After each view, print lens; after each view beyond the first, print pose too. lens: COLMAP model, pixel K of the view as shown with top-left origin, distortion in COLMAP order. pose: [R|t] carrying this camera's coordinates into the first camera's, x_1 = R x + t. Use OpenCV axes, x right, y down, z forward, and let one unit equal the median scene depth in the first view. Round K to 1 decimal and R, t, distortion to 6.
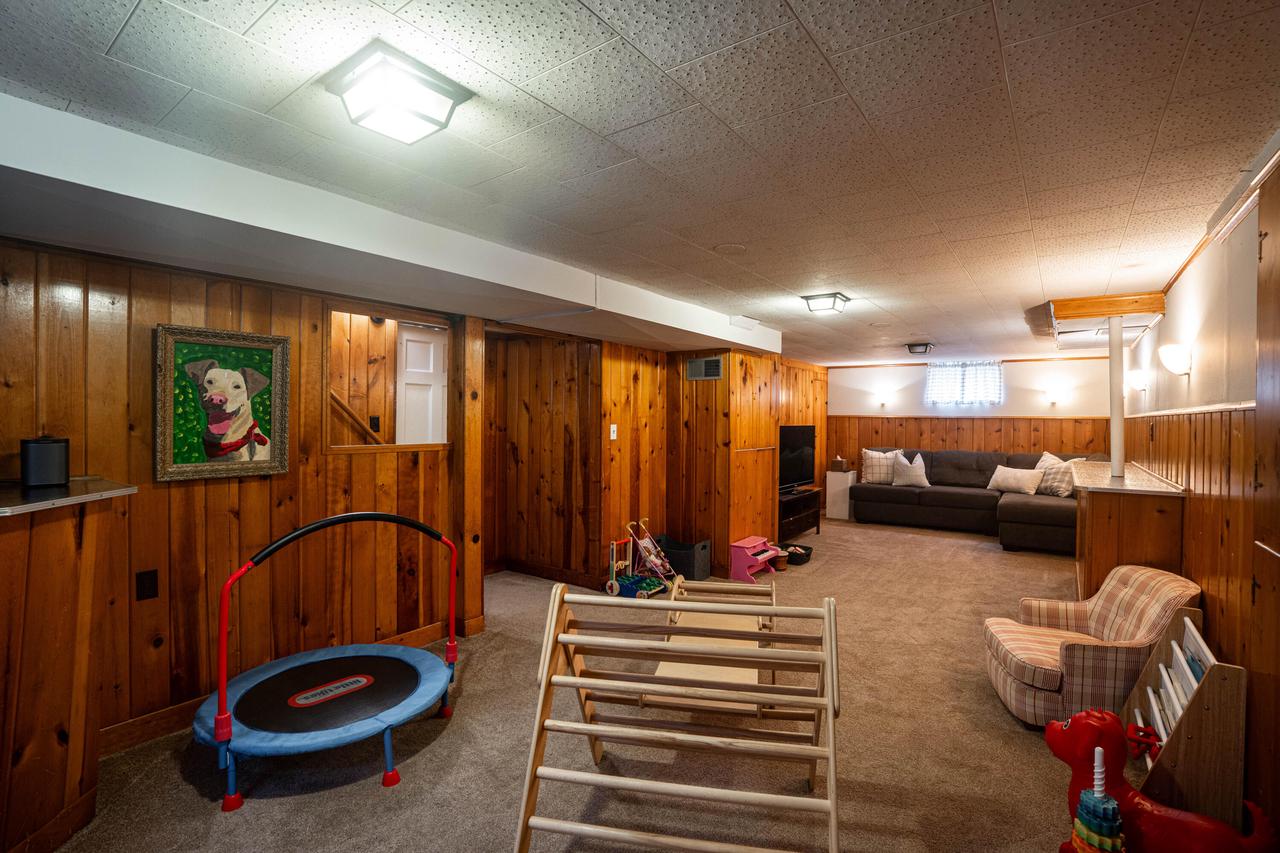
lens RADIAL K [[578.9, 0, 633.9], [0, 578.9, 427.2], [0, 0, 1]] dist [-0.004572, 0.000827]
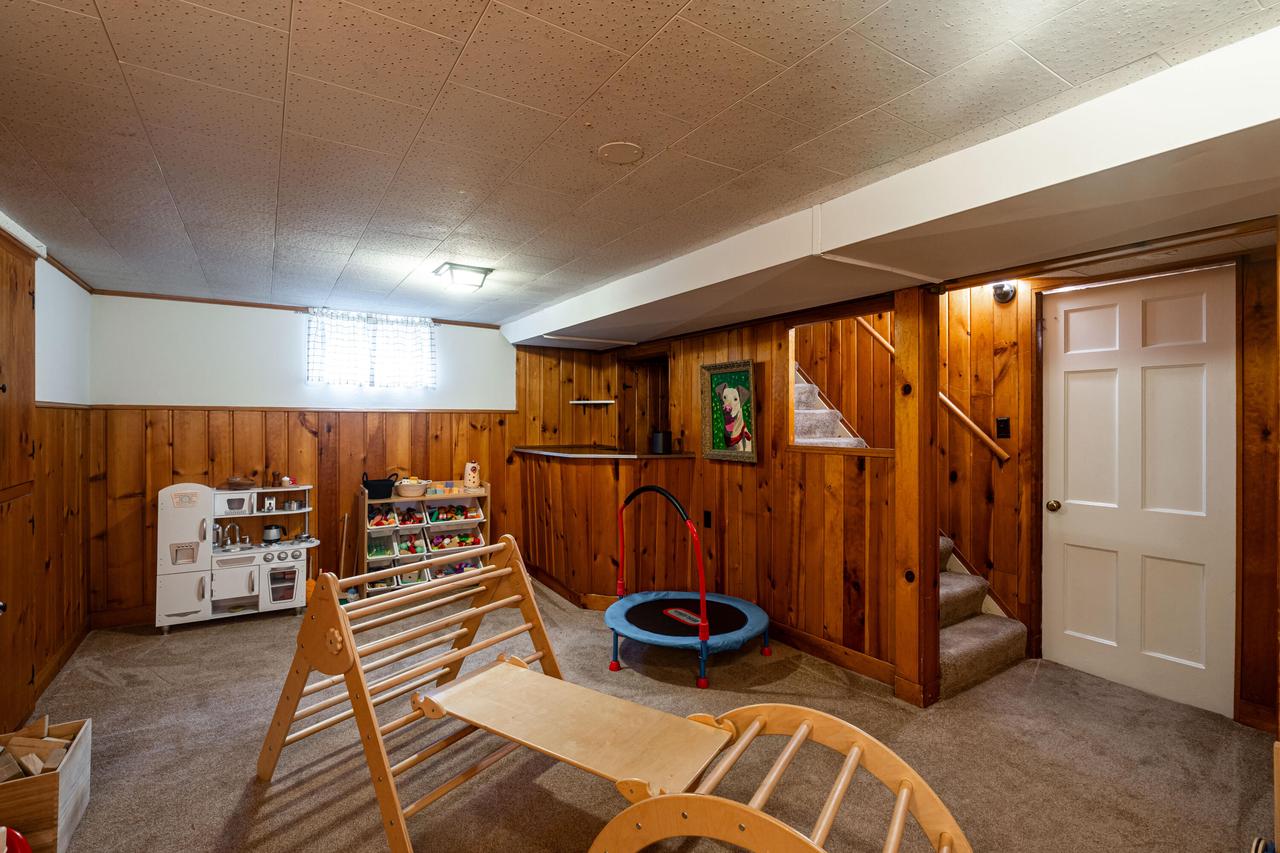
lens RADIAL K [[578.9, 0, 633.0], [0, 578.9, 420.3], [0, 0, 1]] dist [-0.004572, 0.000827]
pose [[-0.325022, -0.011486, -0.945637, 0.746681], [-0.016270, 0.999846, -0.006552, -0.003267], [0.945566, 0.013256, -0.325159, 1.183444]]
